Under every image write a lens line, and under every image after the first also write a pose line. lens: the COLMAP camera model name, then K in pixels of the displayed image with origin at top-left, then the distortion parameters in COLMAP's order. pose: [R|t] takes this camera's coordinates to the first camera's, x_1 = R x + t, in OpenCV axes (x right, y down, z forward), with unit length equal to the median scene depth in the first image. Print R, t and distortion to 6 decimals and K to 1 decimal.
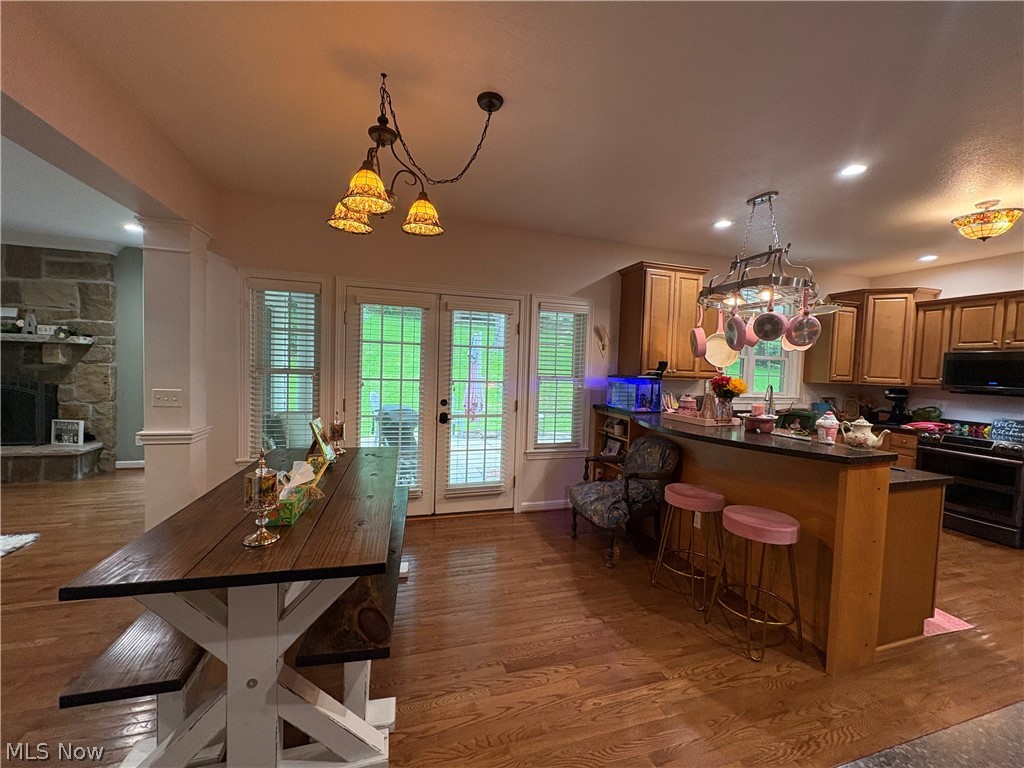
lens RADIAL K [[405.7, 0, 512.0], [0, 405.7, 384.0], [0, 0, 1]] dist [0.001495, -0.000192]
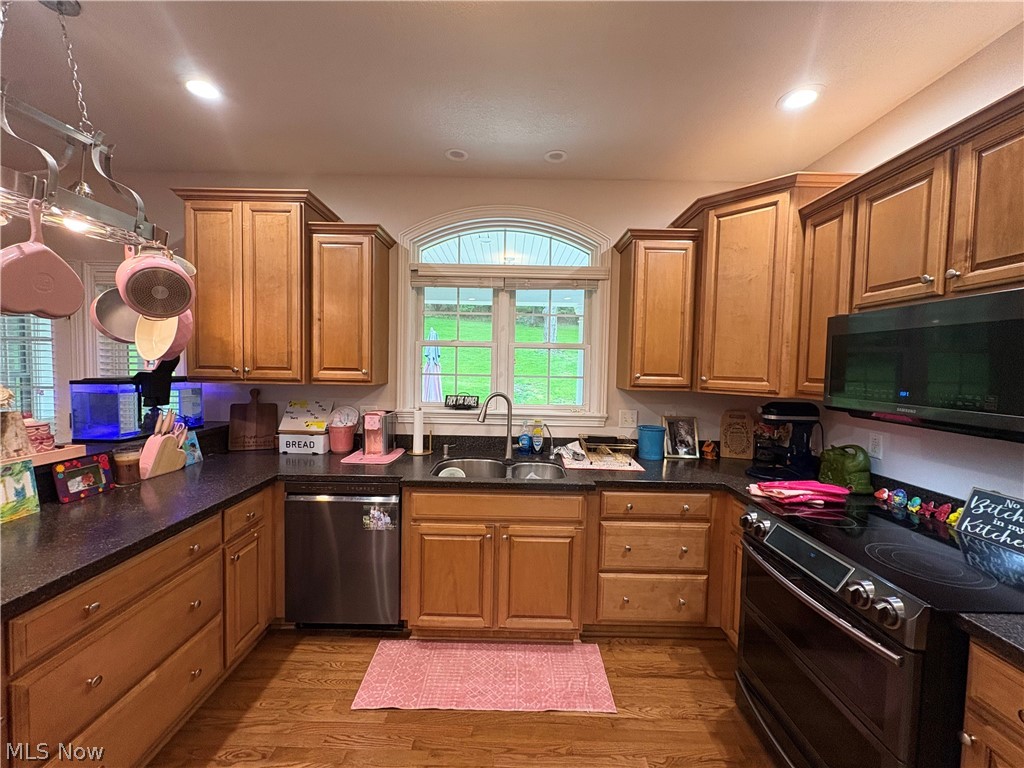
lens RADIAL K [[405.7, 0, 512.0], [0, 405.7, 384.0], [0, 0, 1]] dist [0.001495, -0.000192]
pose [[0.953598, 0.000479, -0.301083, 0.857553], [-0.001819, 0.999990, -0.004170, -0.007638], [0.301078, 0.004524, 0.953589, 0.498647]]
